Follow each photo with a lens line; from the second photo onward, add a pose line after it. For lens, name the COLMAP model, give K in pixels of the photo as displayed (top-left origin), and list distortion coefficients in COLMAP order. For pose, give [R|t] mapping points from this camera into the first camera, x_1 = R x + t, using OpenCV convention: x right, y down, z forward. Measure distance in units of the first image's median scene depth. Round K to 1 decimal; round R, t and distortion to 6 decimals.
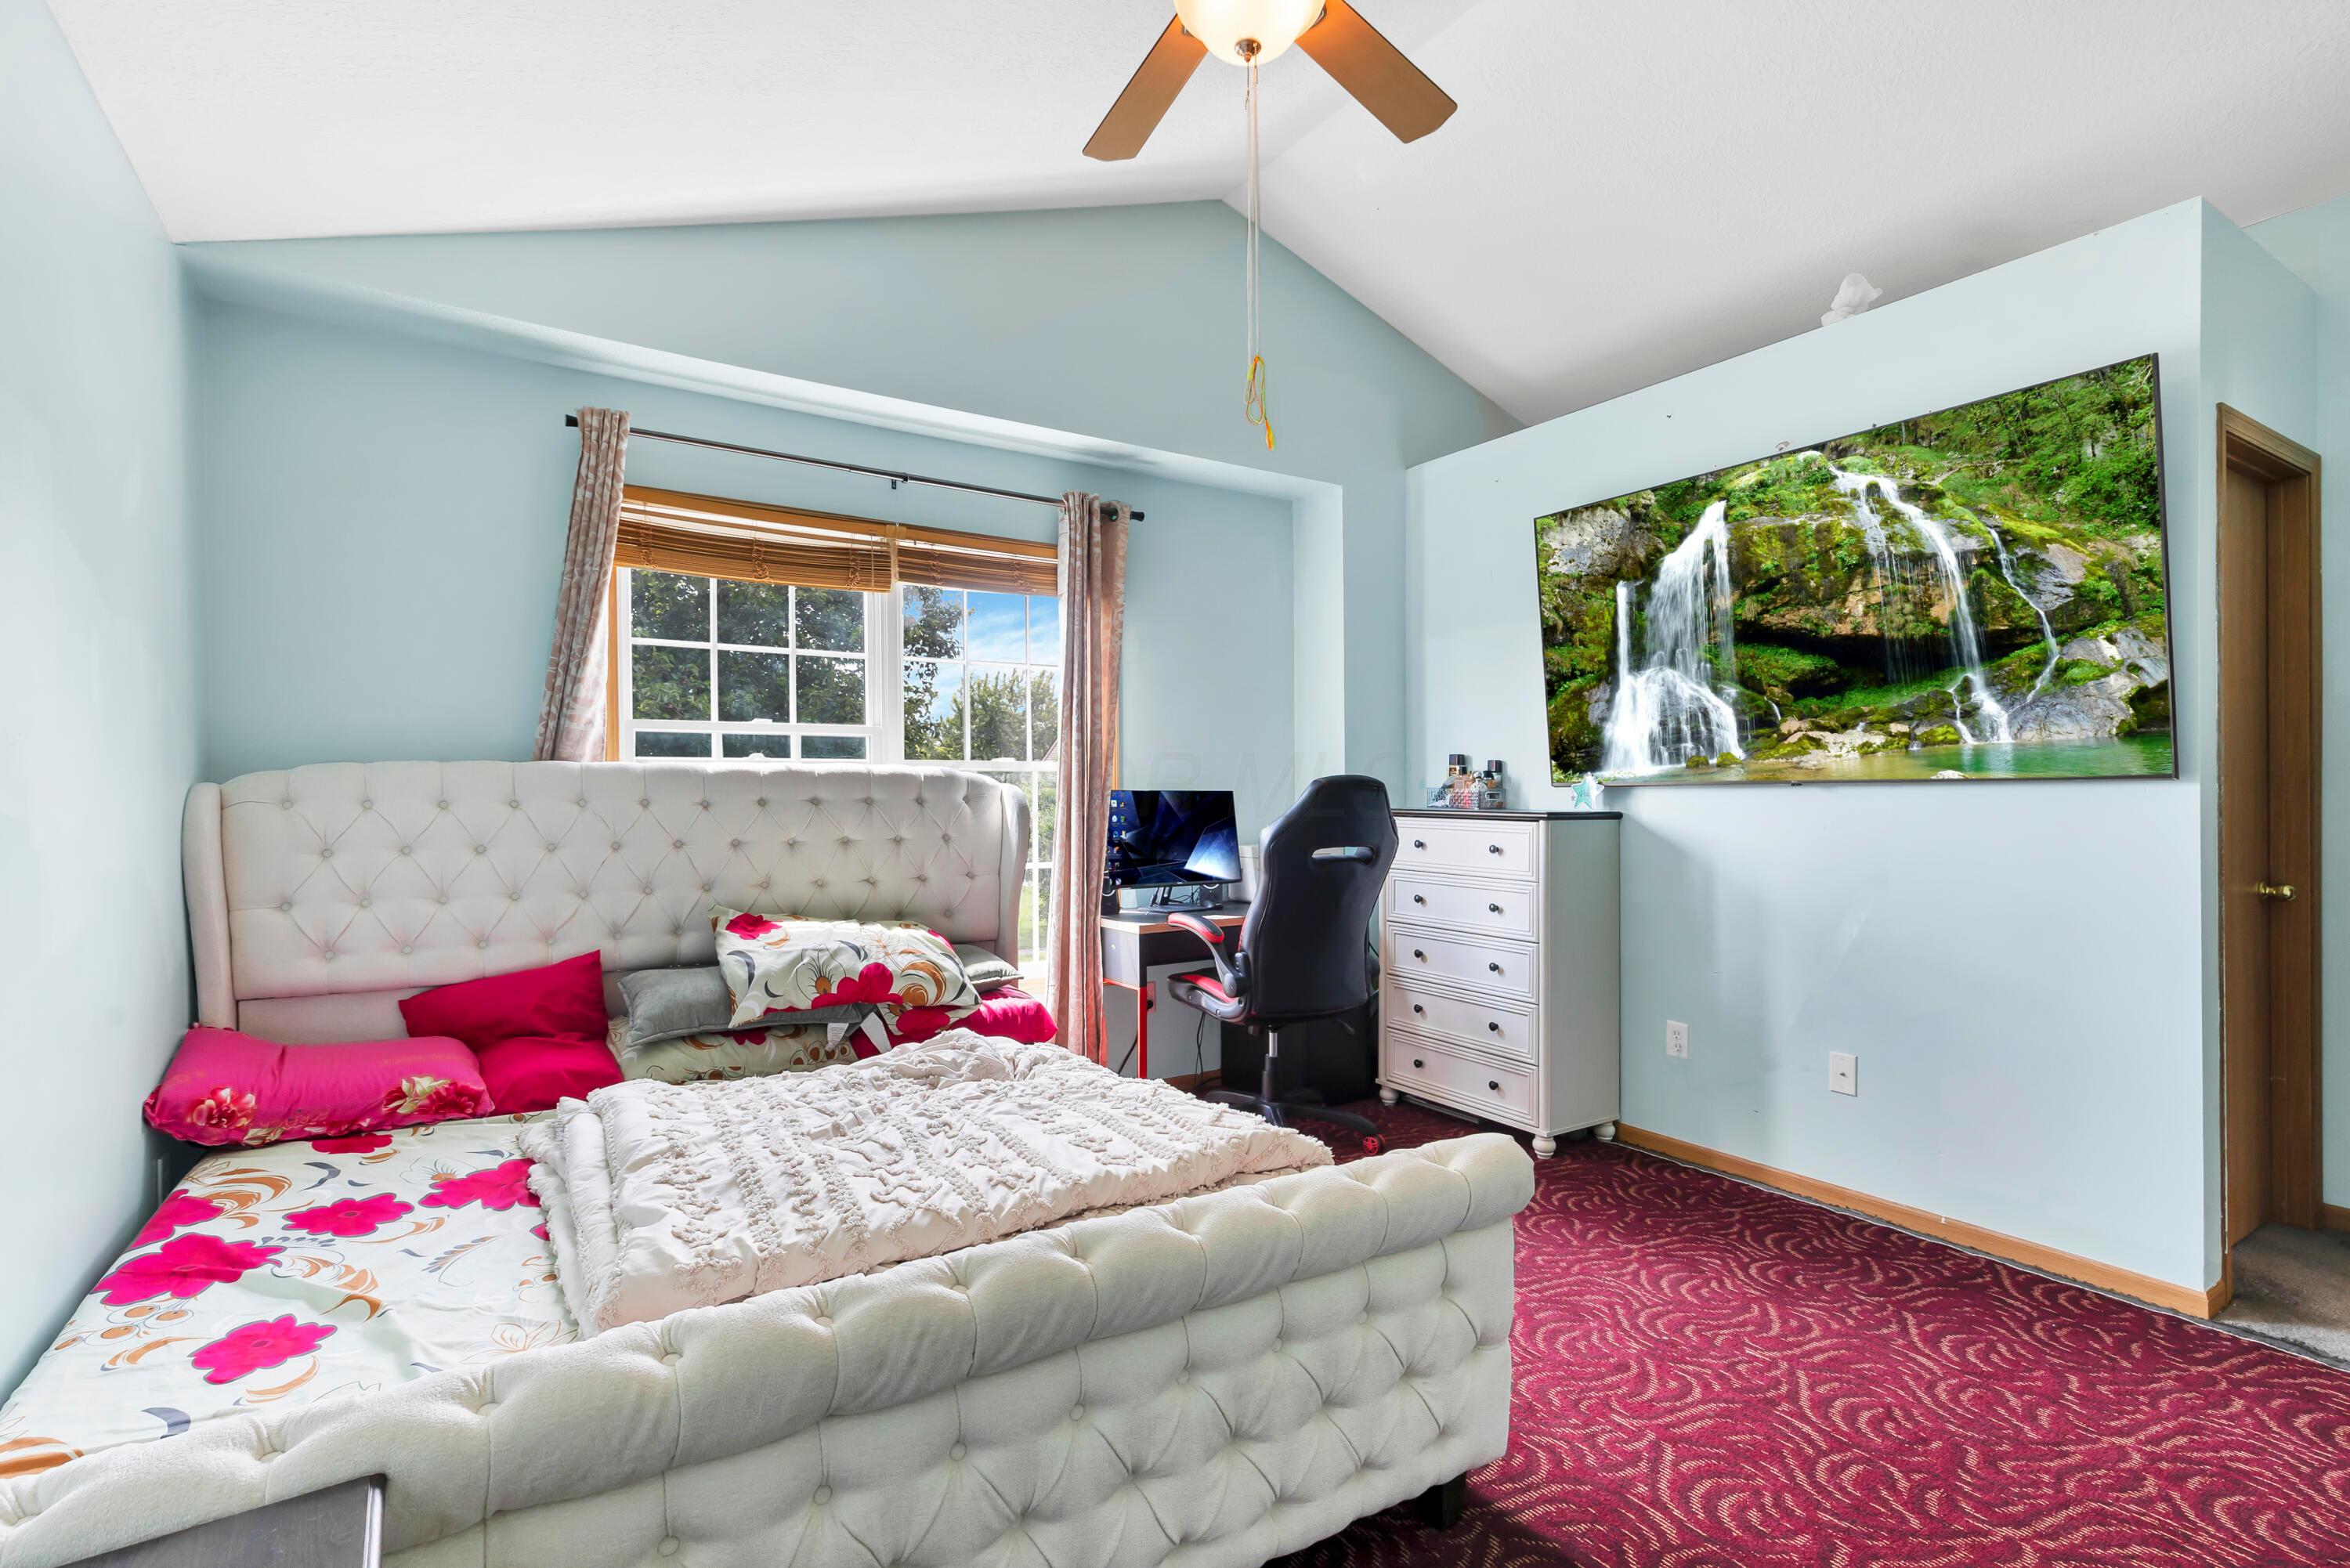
lens RADIAL K [[1073.4, 0, 1168.8], [0, 1073.4, 788.0], [0, 0, 1]] dist [0.003474, -0.001183]
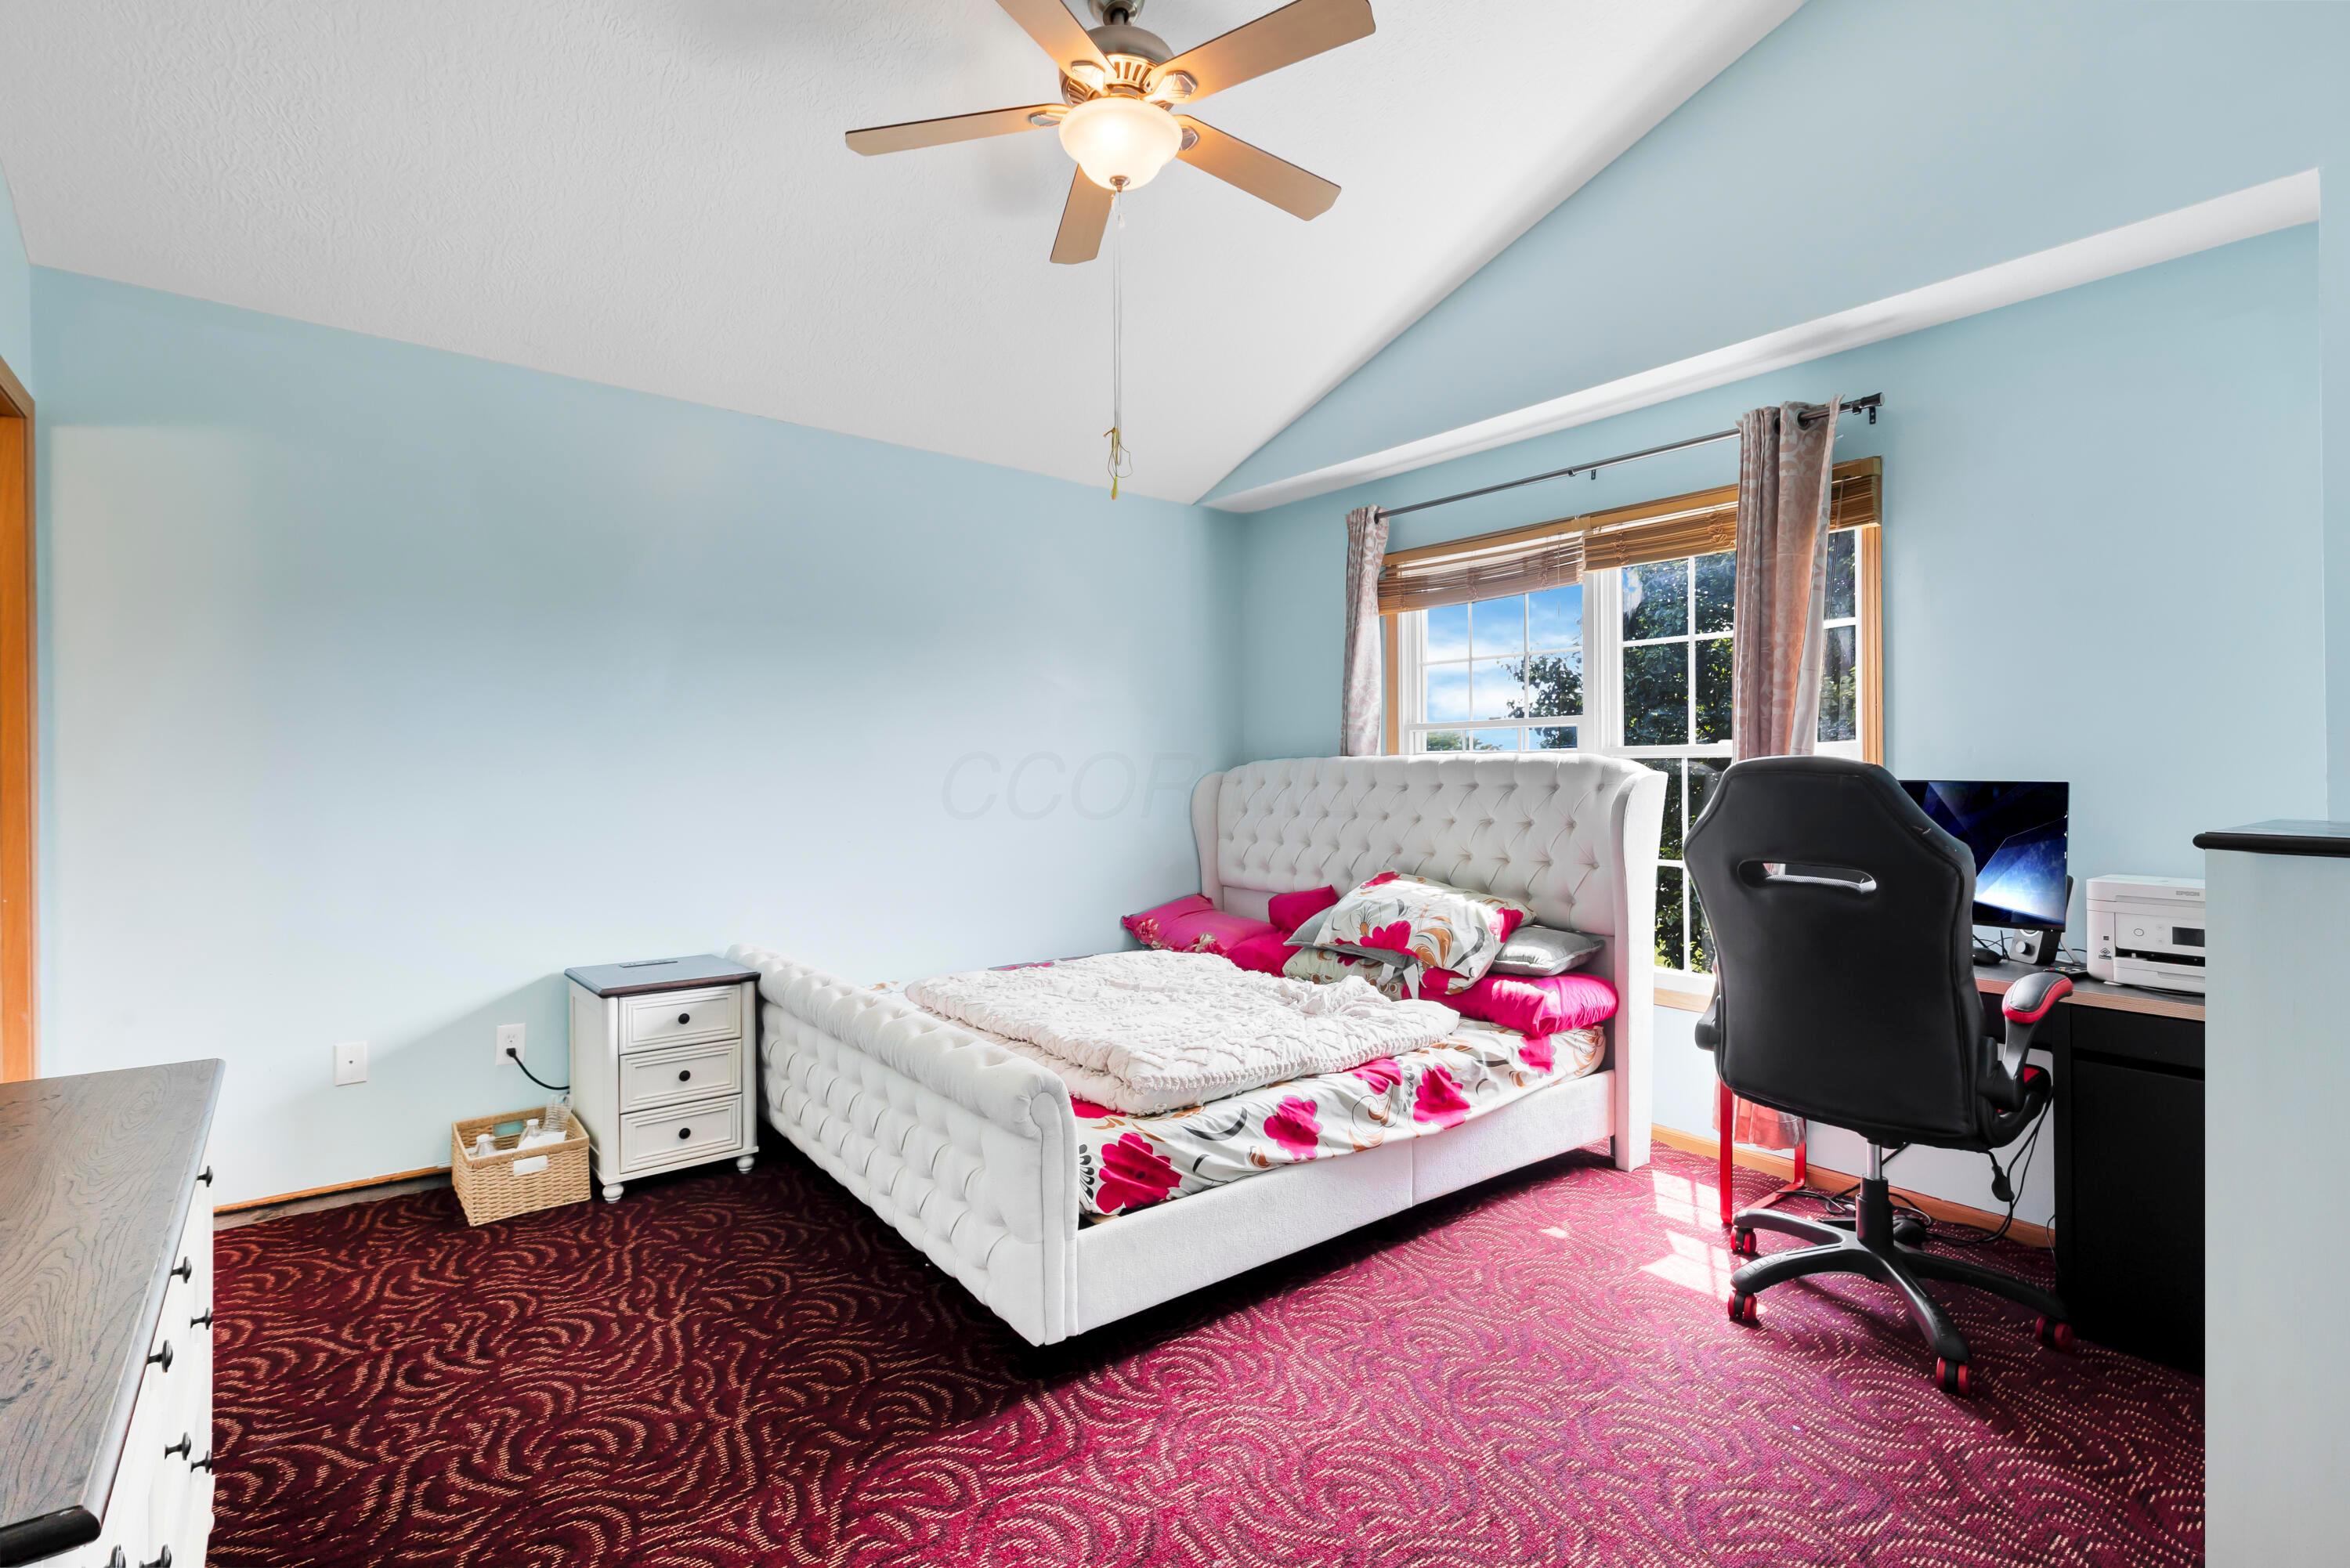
lens RADIAL K [[1073.4, 0, 1165.1], [0, 1073.4, 788.9], [0, 0, 1]] dist [0.003474, -0.001183]
pose [[0.103715, 0.014502, -0.994501, 0.821024], [-0.000154, 0.999894, 0.014565, -0.001468], [0.994607, -0.001358, 0.103706, 0.565564]]
